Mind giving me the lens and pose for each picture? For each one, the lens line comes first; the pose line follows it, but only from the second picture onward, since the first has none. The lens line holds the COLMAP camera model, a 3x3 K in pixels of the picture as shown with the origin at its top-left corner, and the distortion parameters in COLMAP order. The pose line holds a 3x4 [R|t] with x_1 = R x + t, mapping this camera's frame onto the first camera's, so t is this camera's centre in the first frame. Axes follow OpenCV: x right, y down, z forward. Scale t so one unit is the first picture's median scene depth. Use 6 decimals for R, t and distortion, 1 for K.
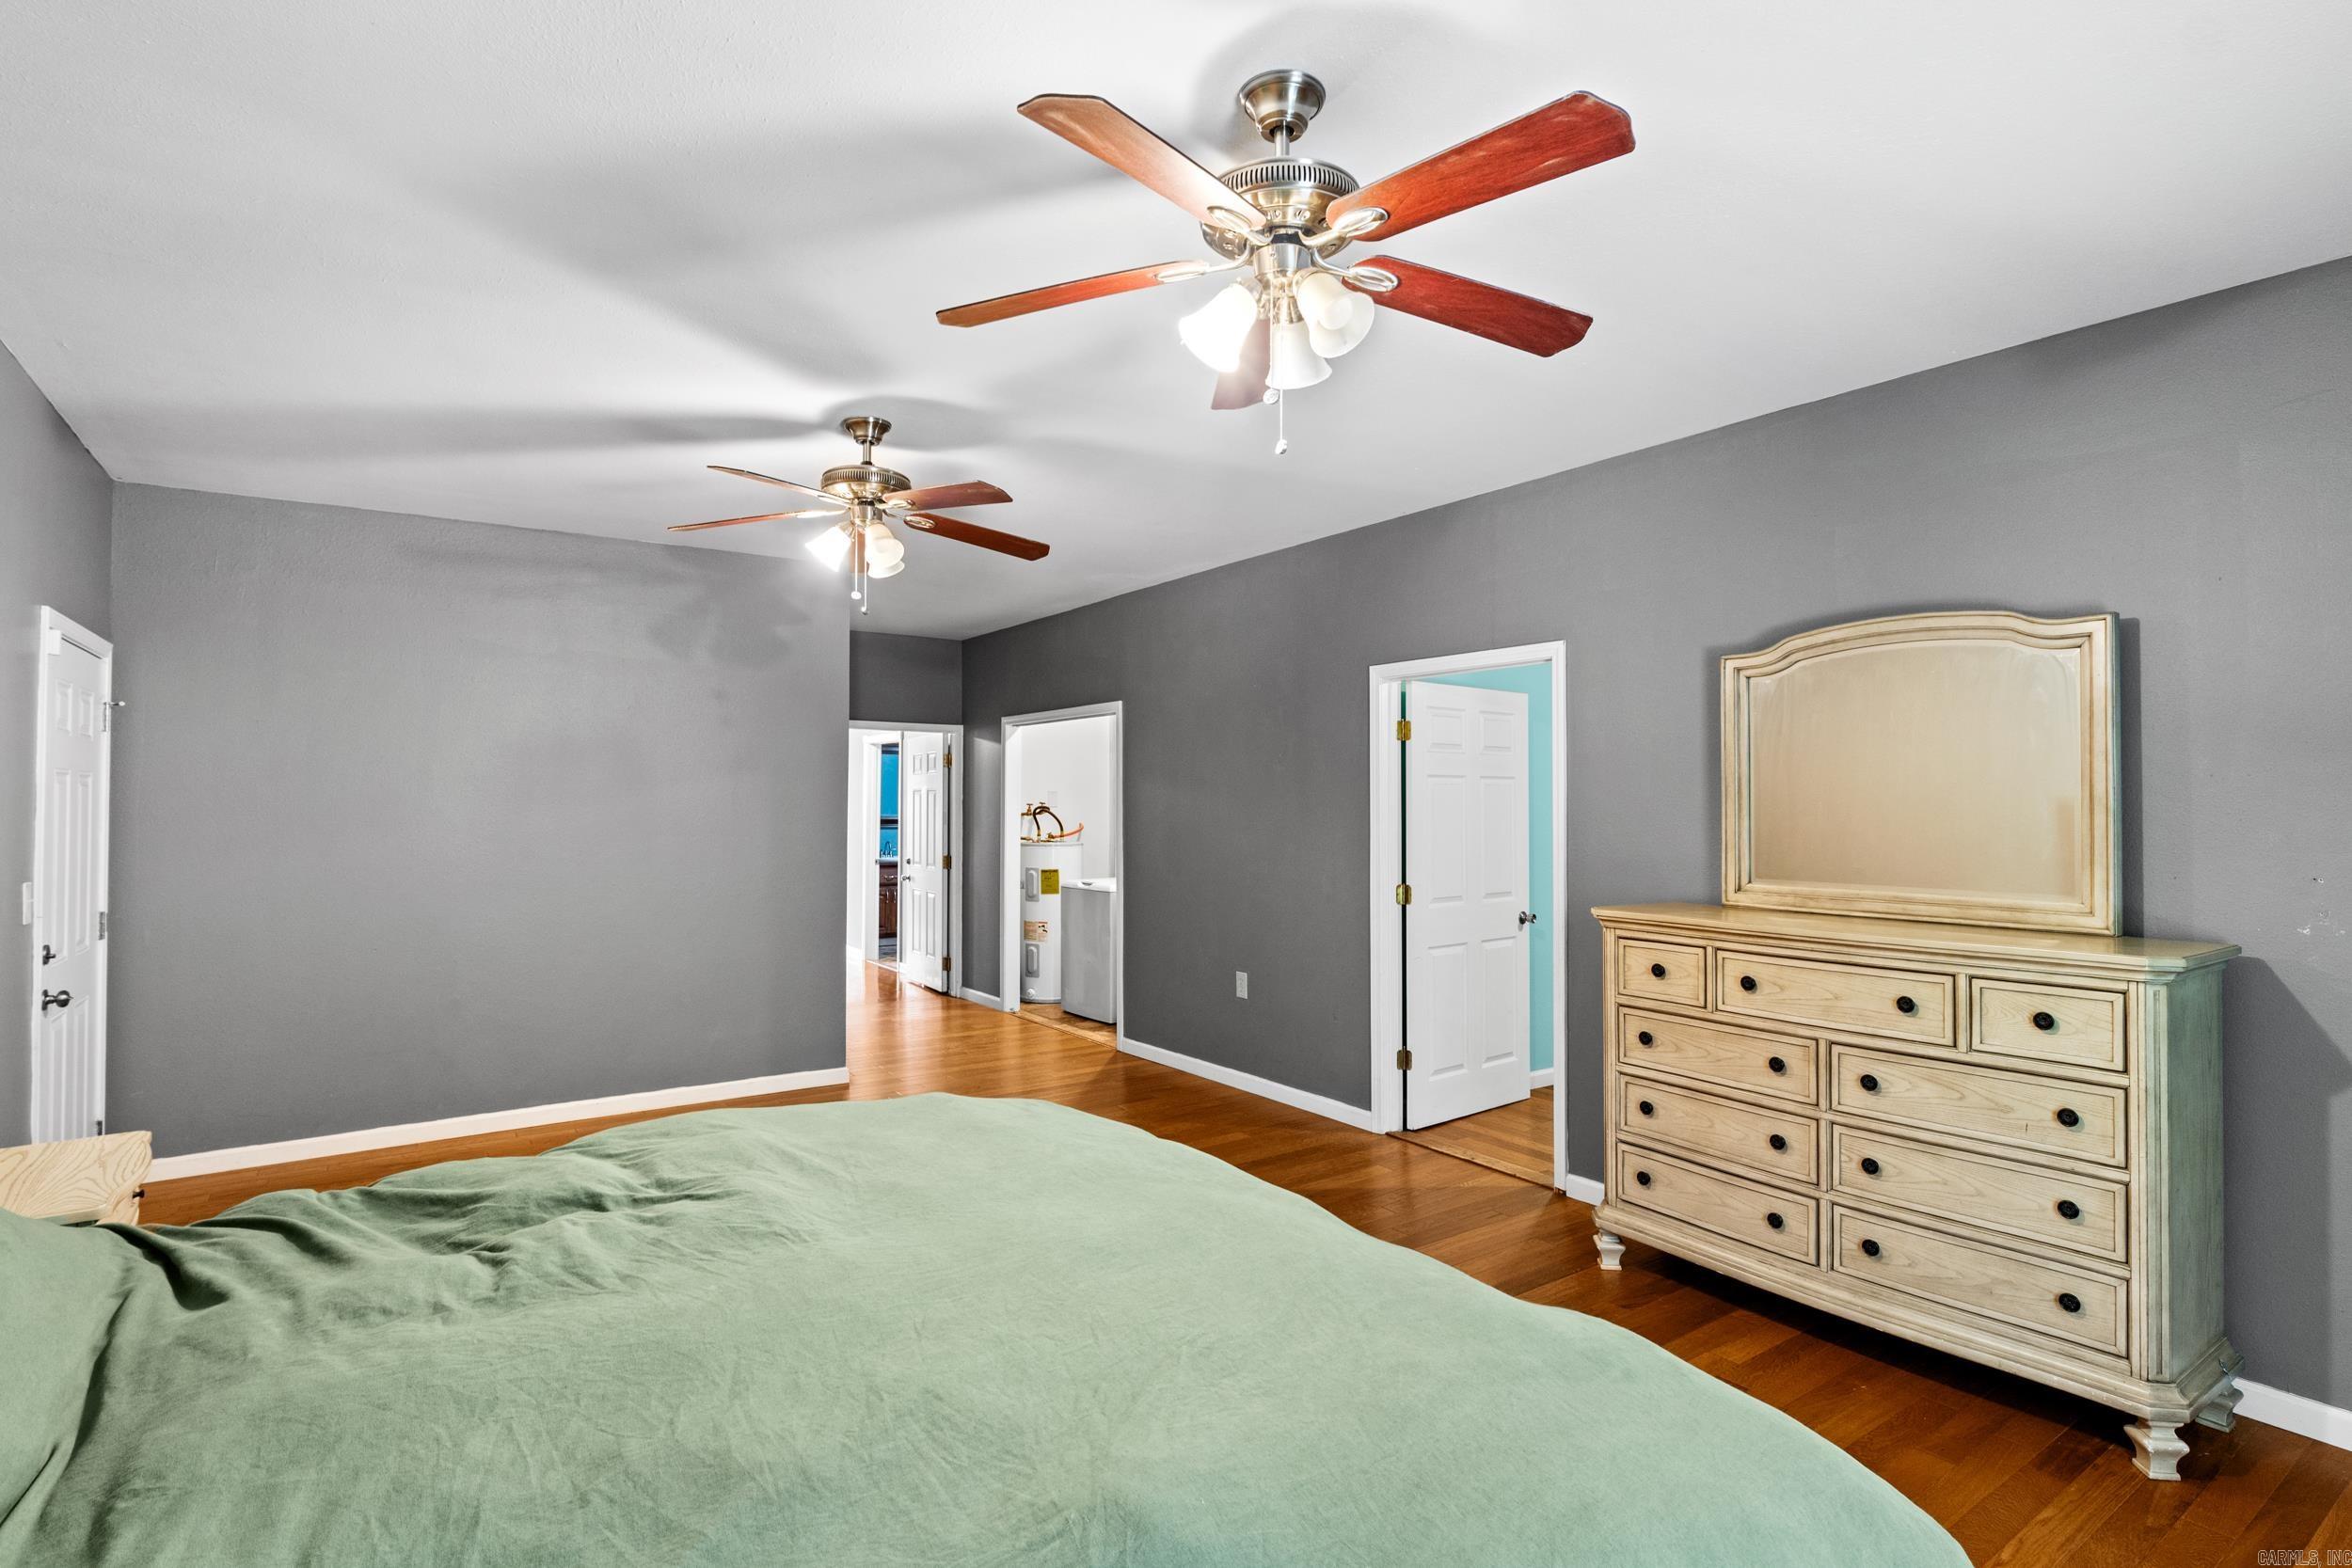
lens RADIAL K [[1179.4, 0, 1178.3], [0, 1179.4, 788.9], [0, 0, 1]] dist [-0.013299, 0.000568]
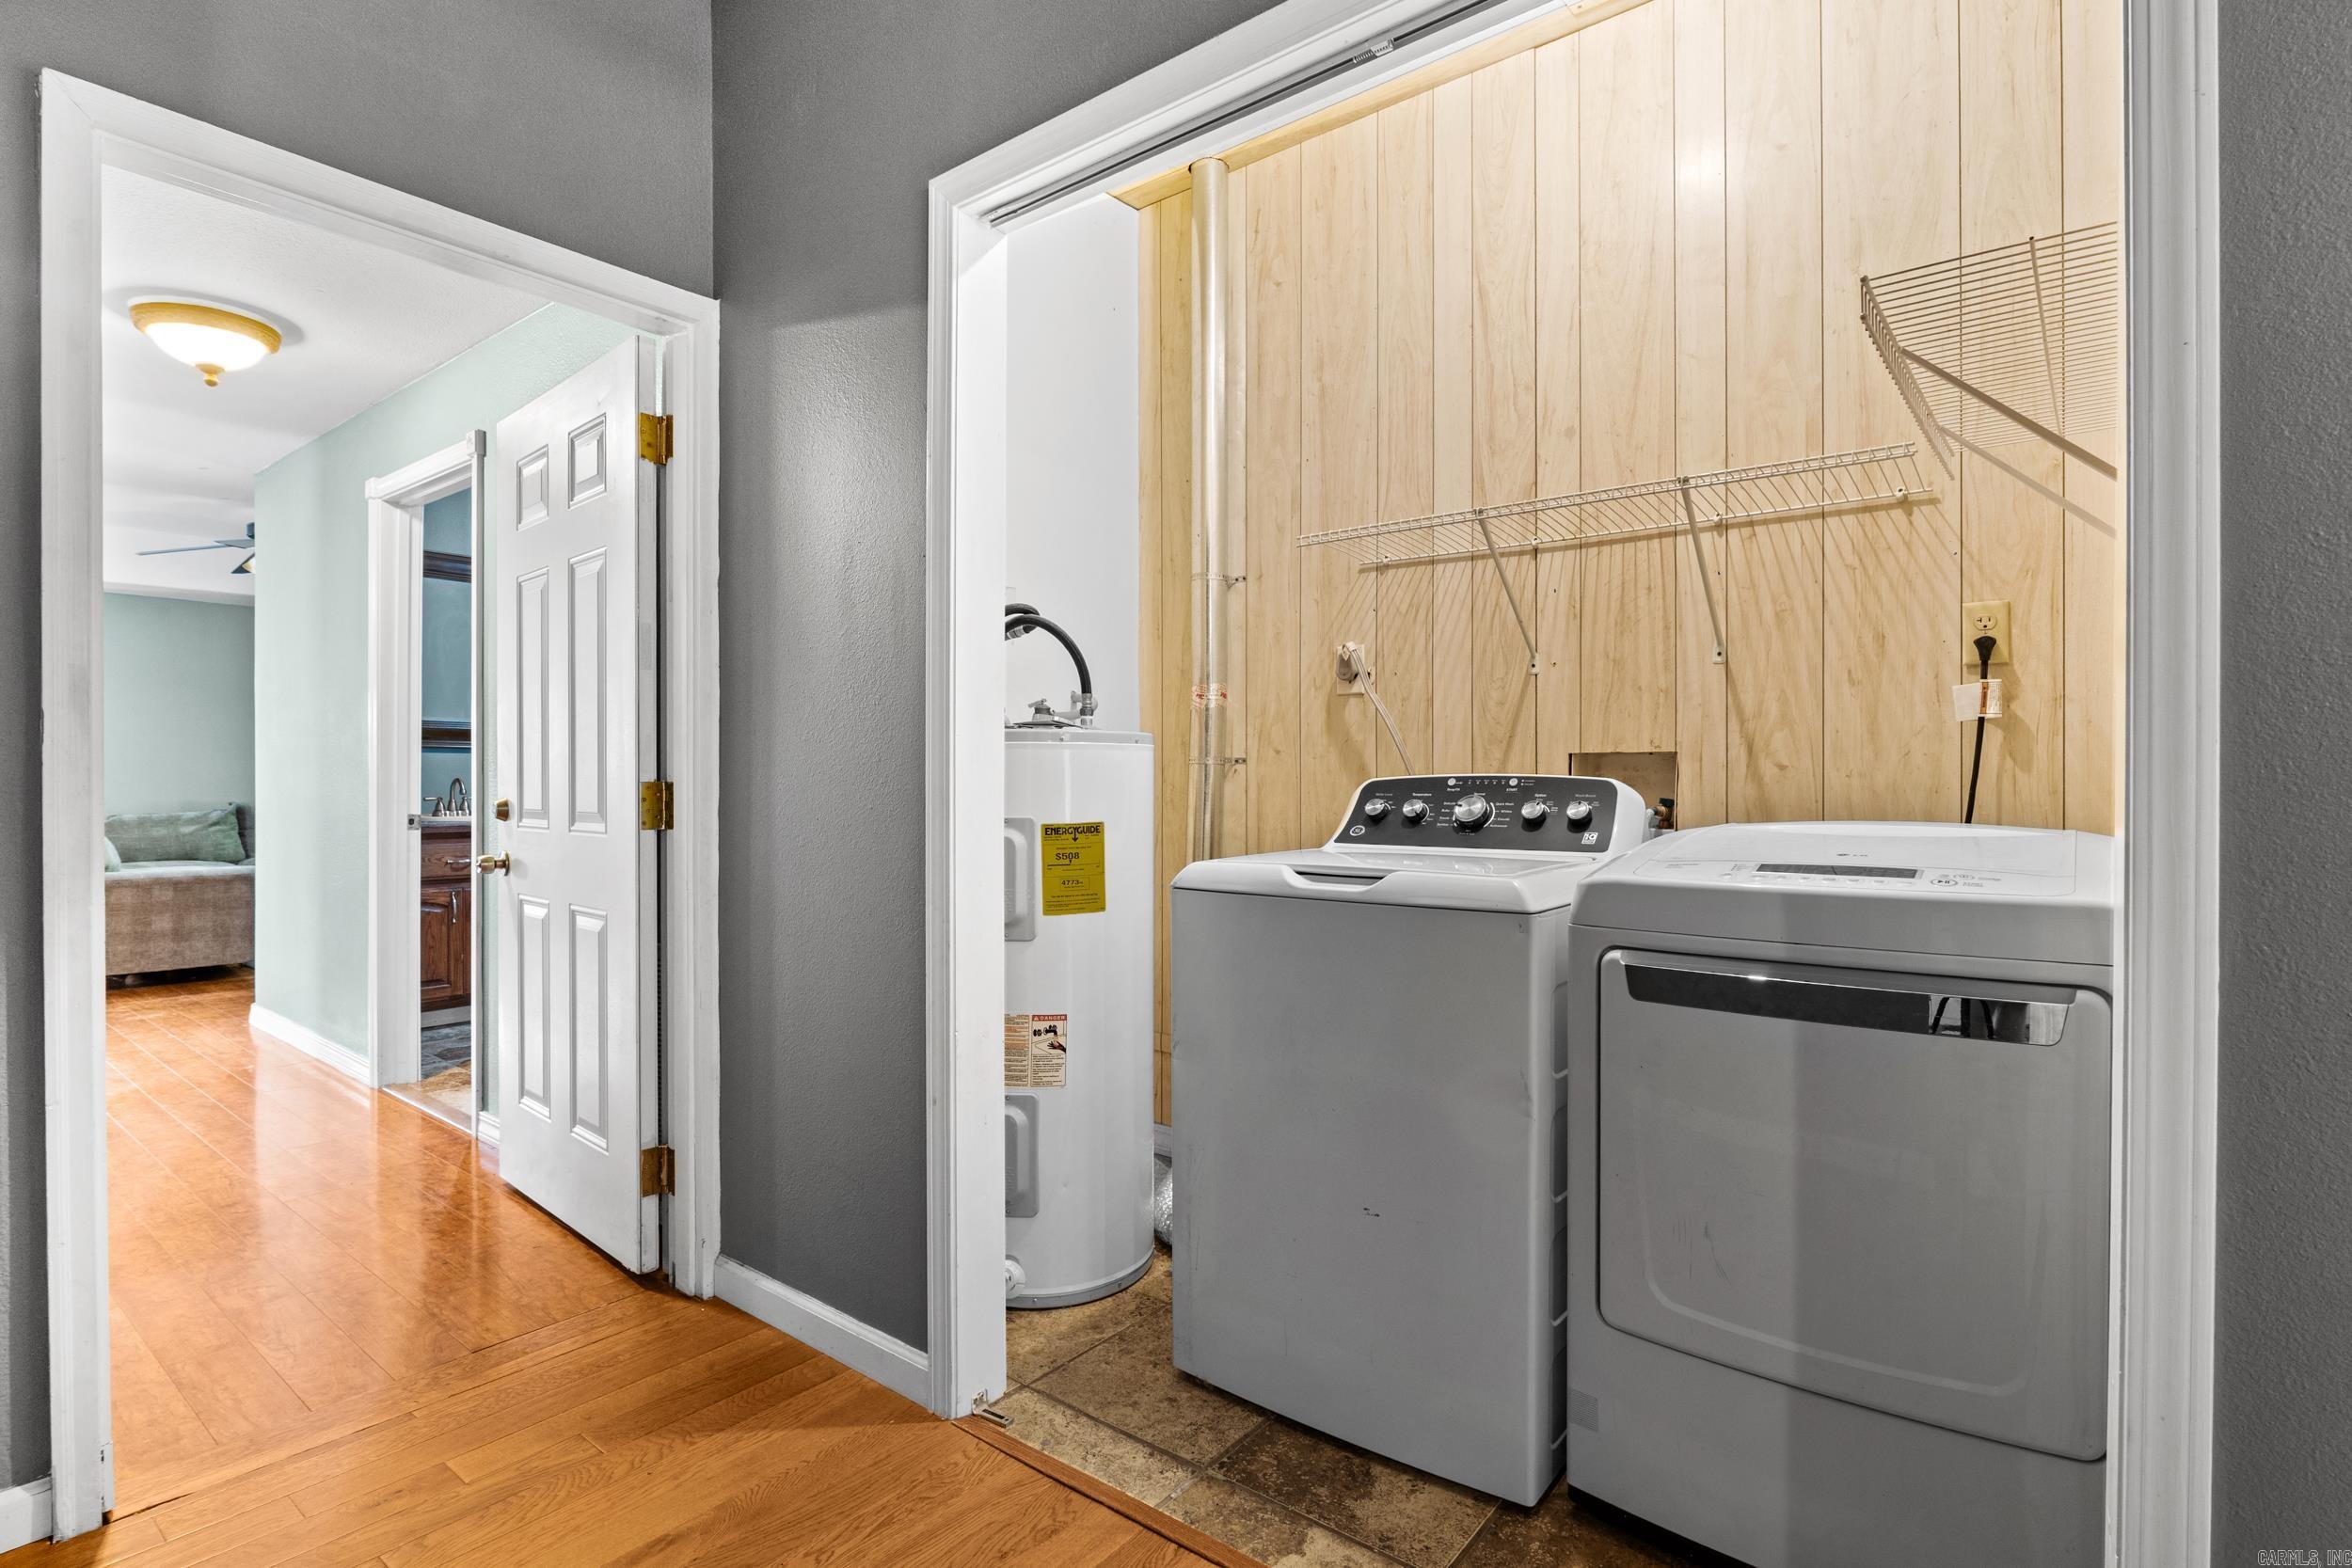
lens RADIAL K [[1146.1, 0, 1175.5], [0, 1146.1, 786.1], [0, 0, 1]] dist [0.001154, 0.000179]
pose [[0.953156, -0.006534, 0.302410, -0.160969], [-0.000539, 0.999728, 0.023298, 0.050839], [-0.302480, -0.022370, 0.952893, 0.705128]]
